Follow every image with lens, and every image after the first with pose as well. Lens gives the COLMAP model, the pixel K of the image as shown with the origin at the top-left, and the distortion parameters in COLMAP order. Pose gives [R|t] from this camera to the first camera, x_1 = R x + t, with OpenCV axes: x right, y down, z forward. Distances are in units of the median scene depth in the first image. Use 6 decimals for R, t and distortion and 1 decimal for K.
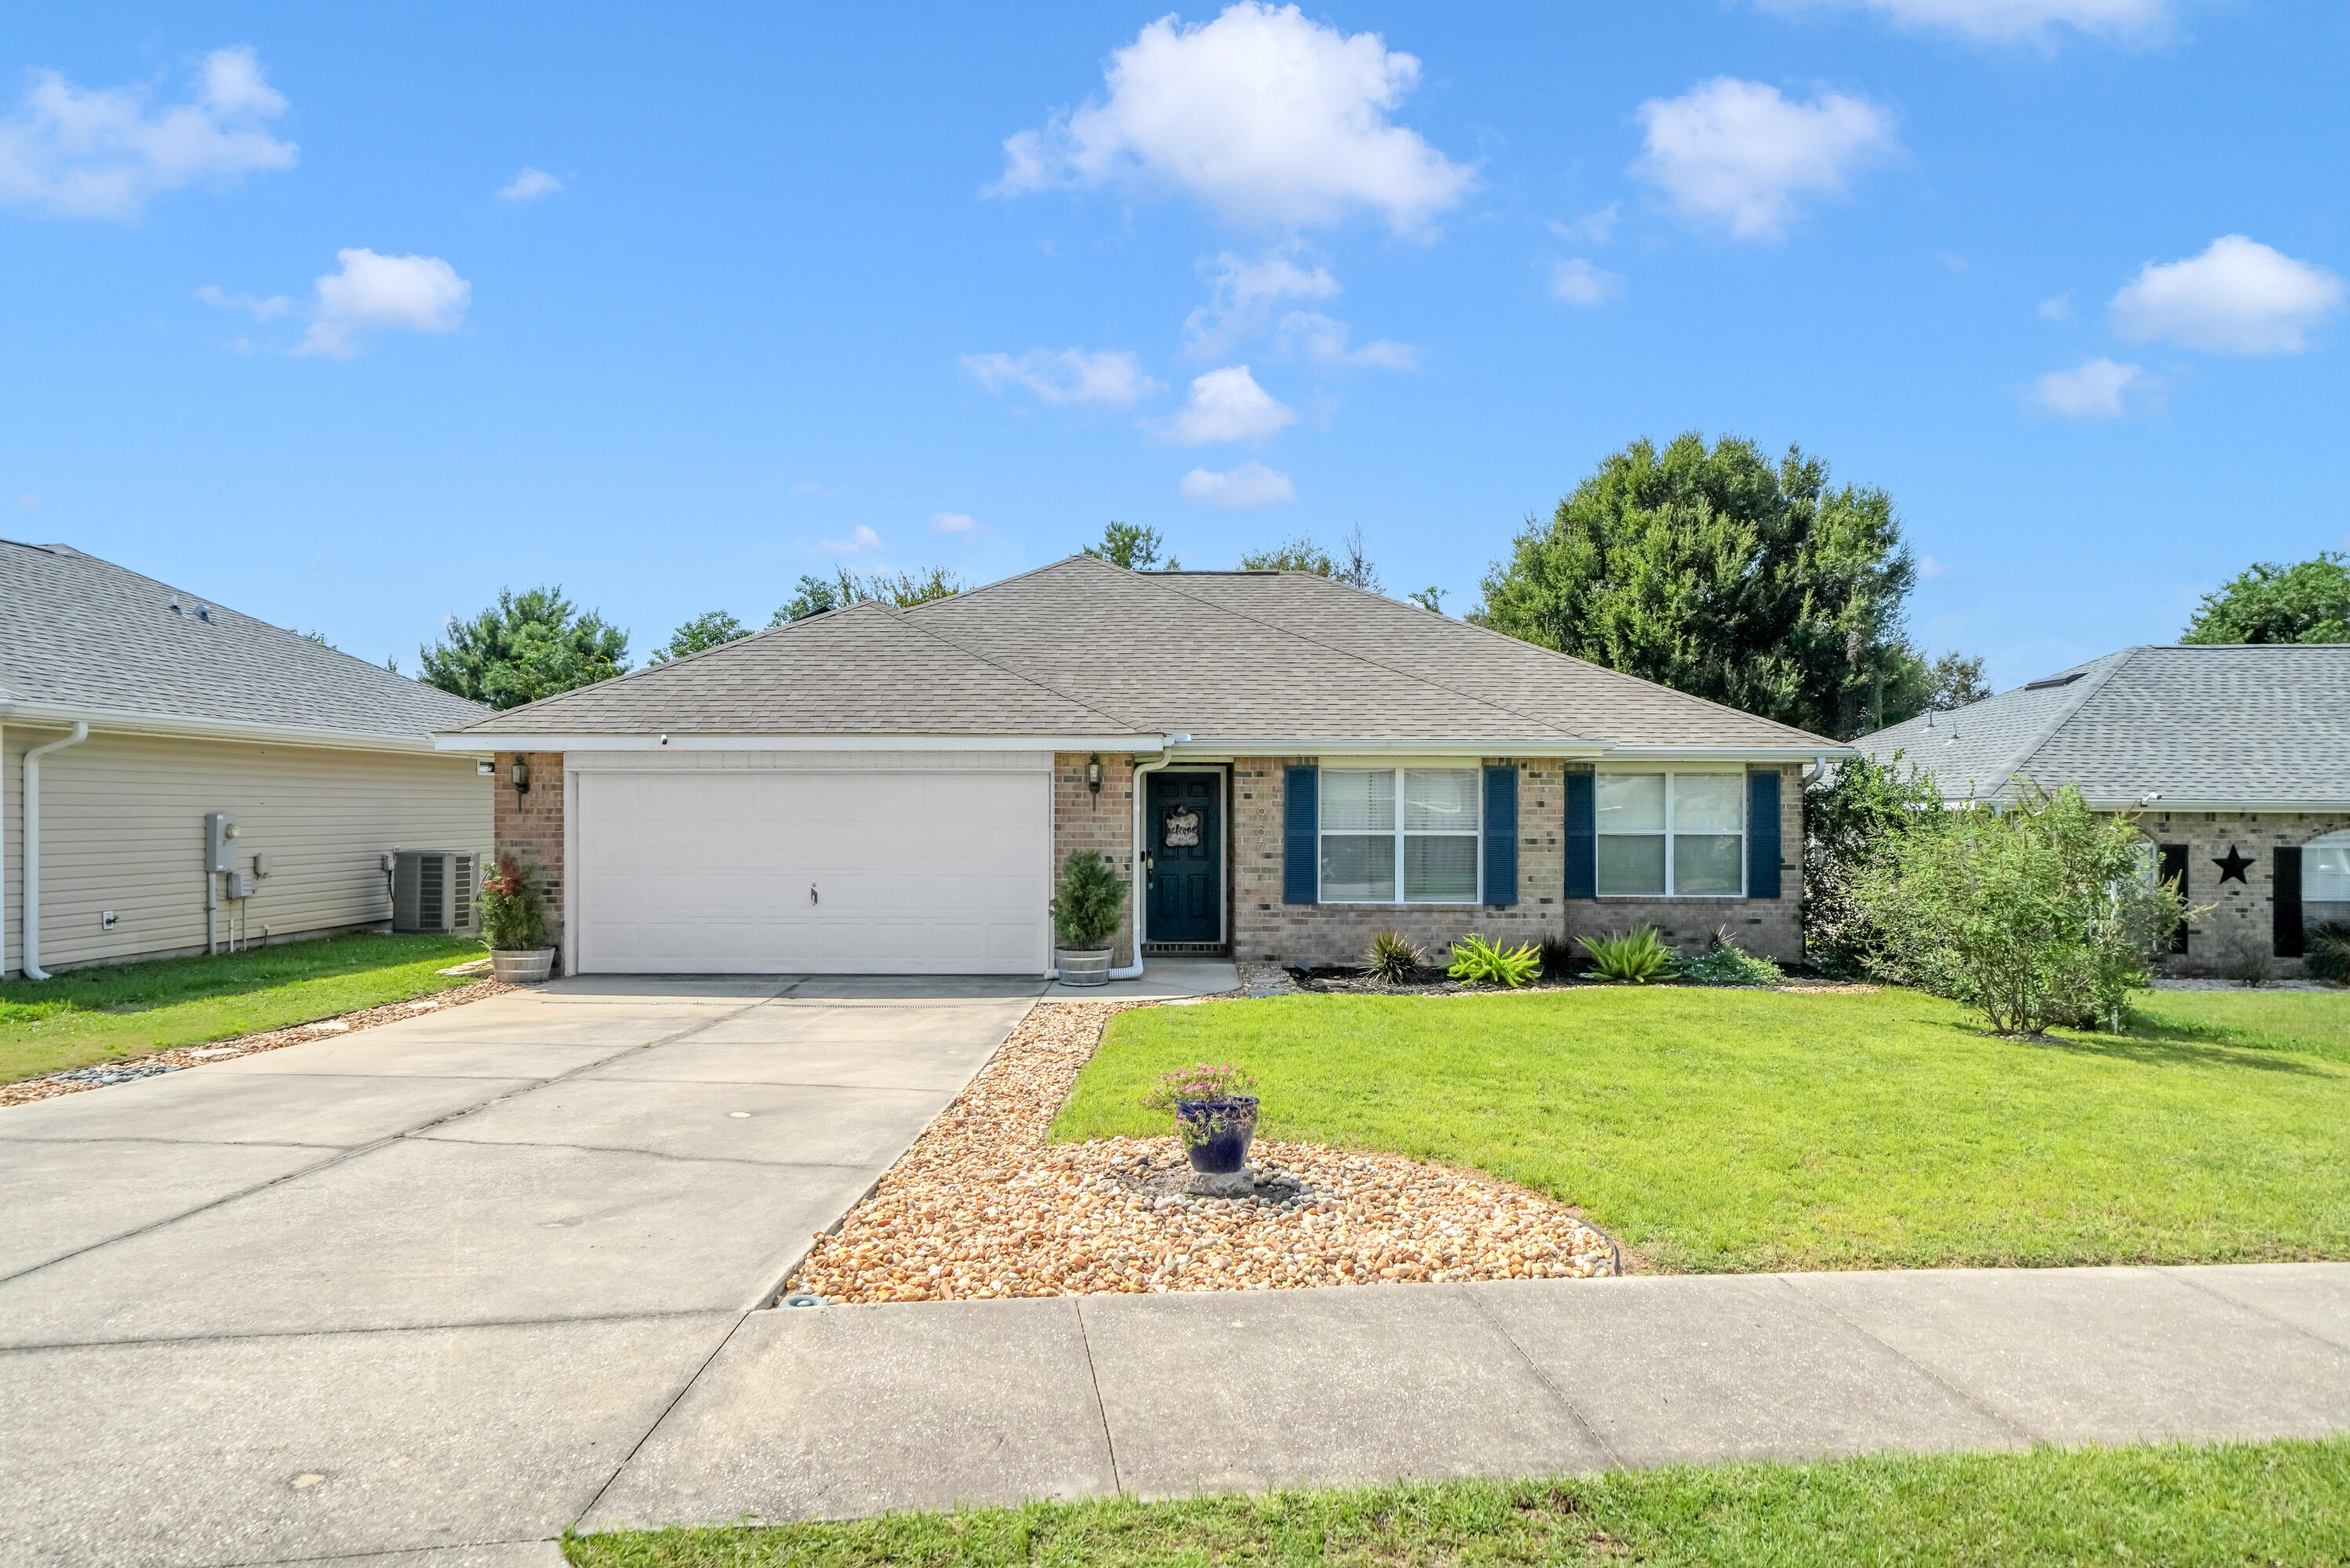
lens RADIAL K [[1604.7, 0, 1172.9], [0, 1604.7, 798.7], [0, 0, 1]] dist [0.020548, 0.002299]
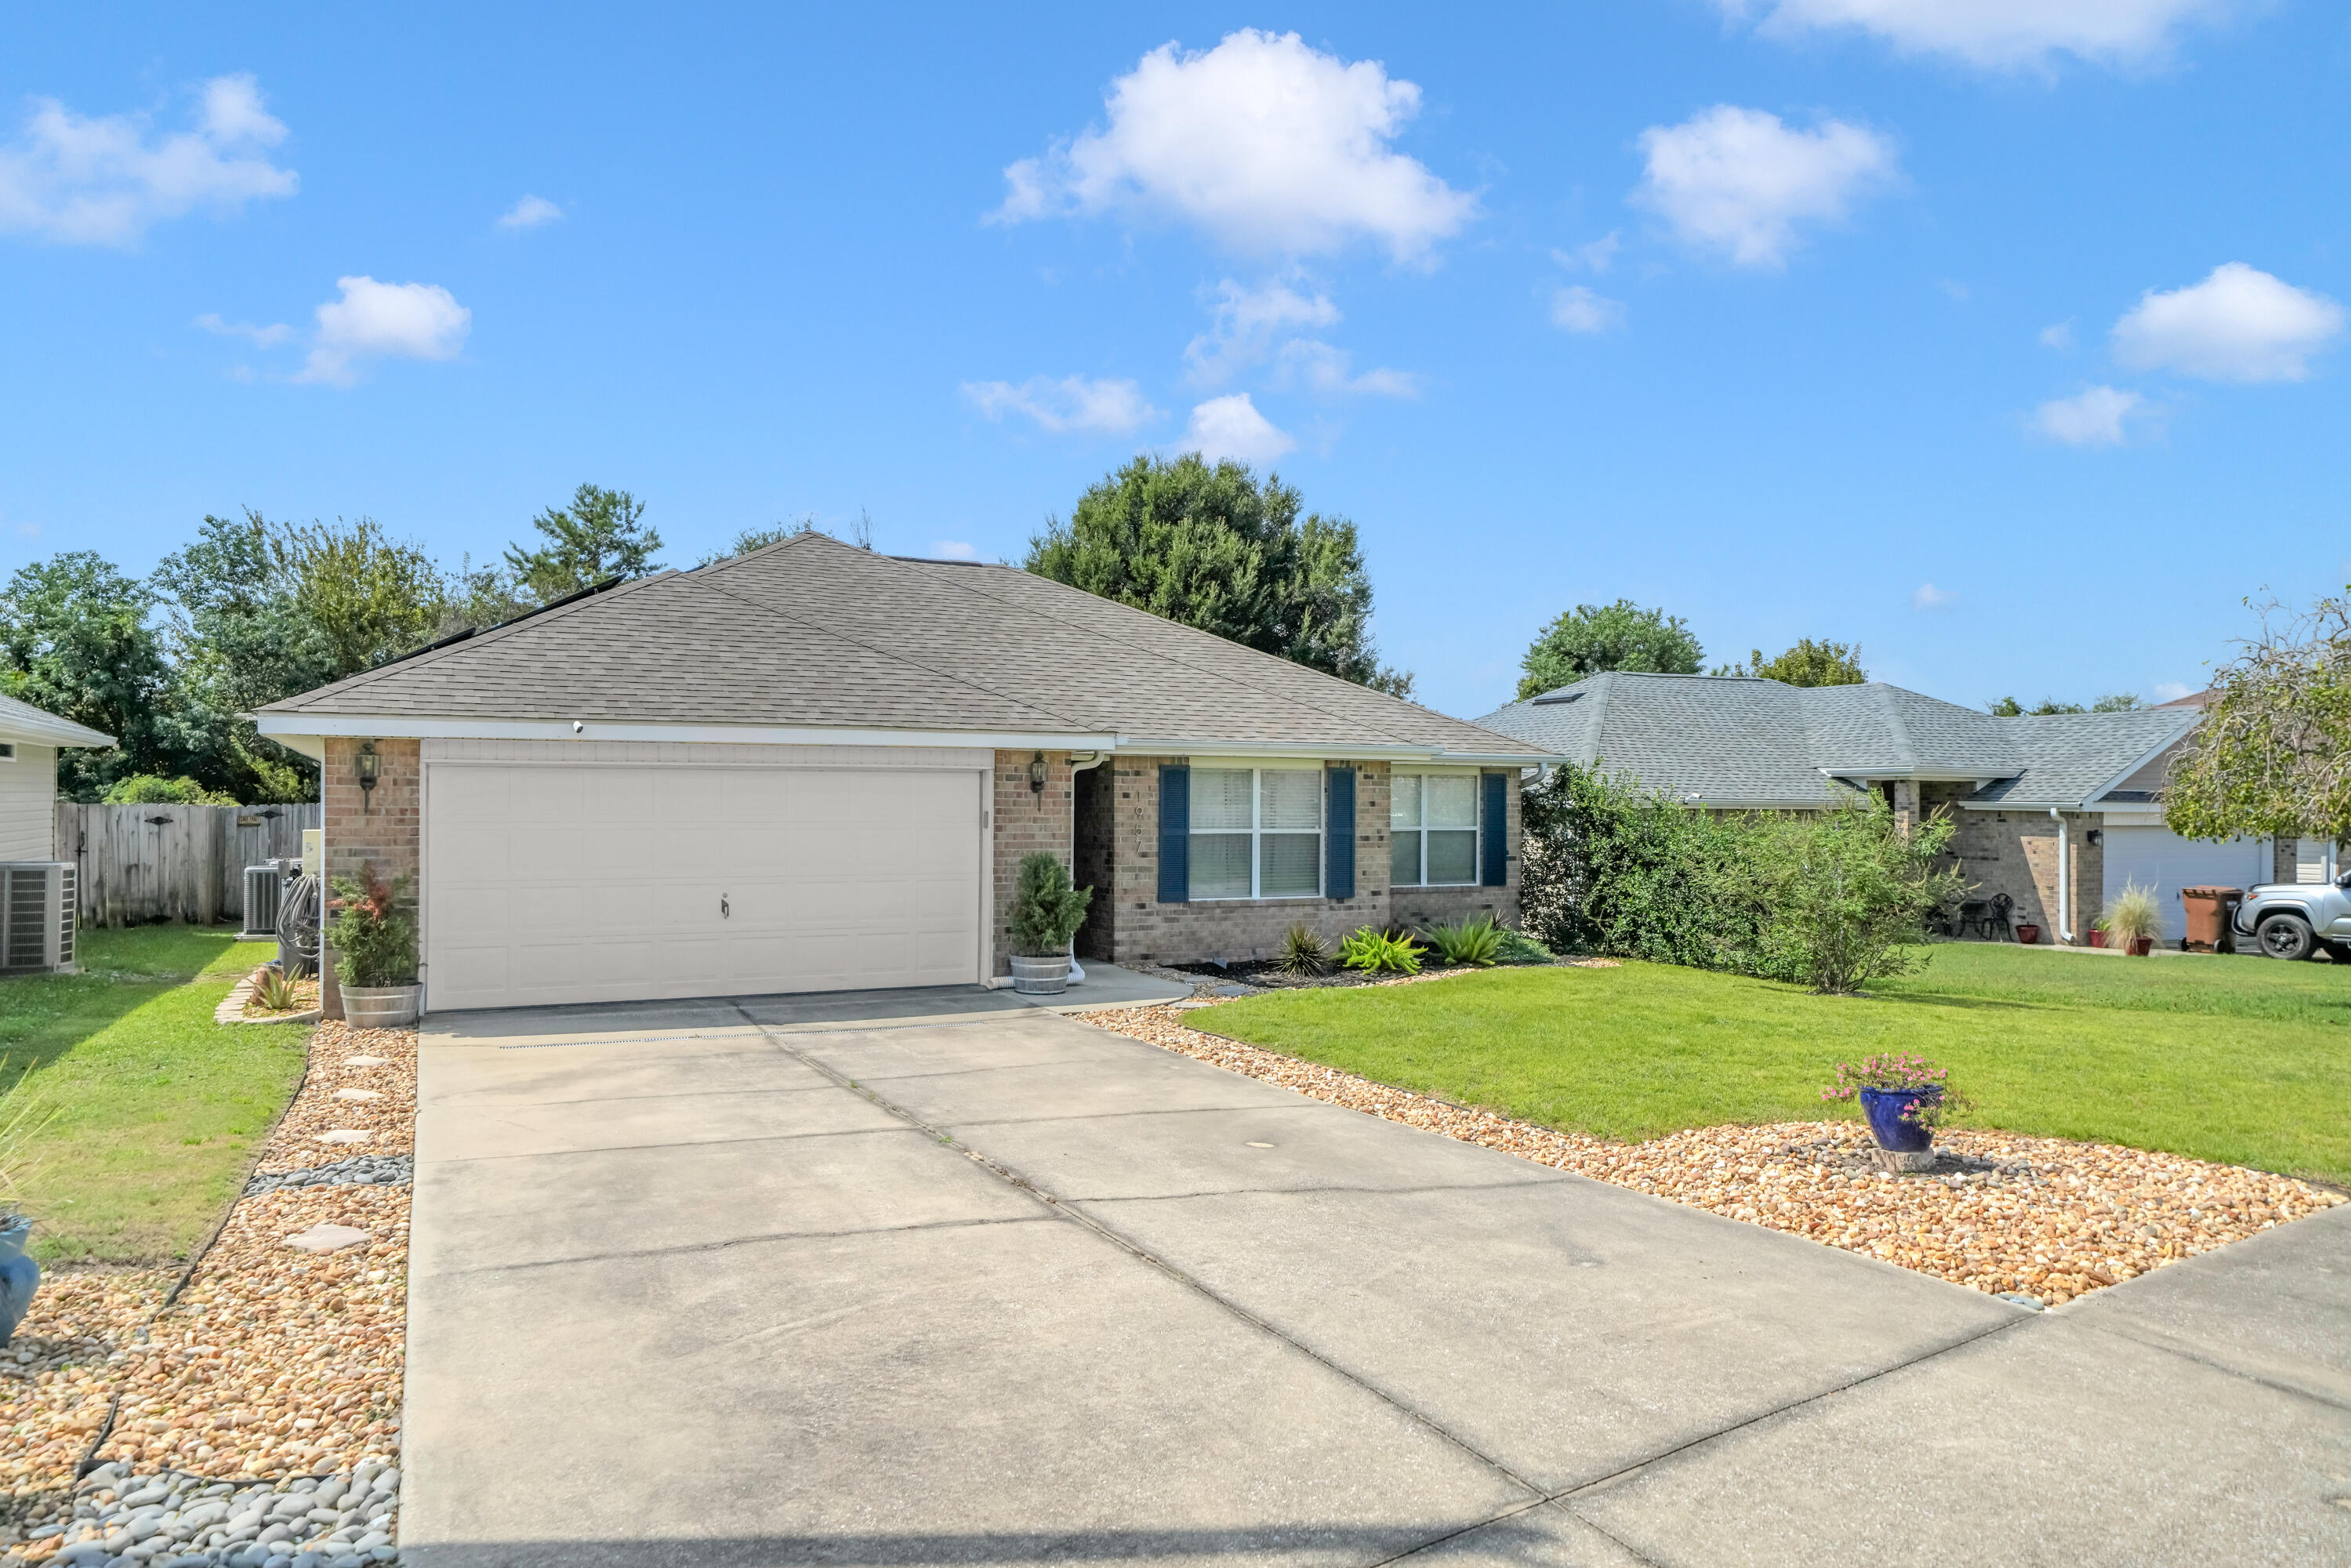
lens RADIAL K [[1609.0, 0, 1174.3], [0, 1609.0, 780.1], [0, 0, 1]] dist [0.035322, 0.001443]
pose [[0.893939, 0.007997, 0.448117, -0.374935], [-0.005733, 0.999963, -0.006409, -0.004816], [-0.448152, 0.003160, 0.893952, 0.092500]]
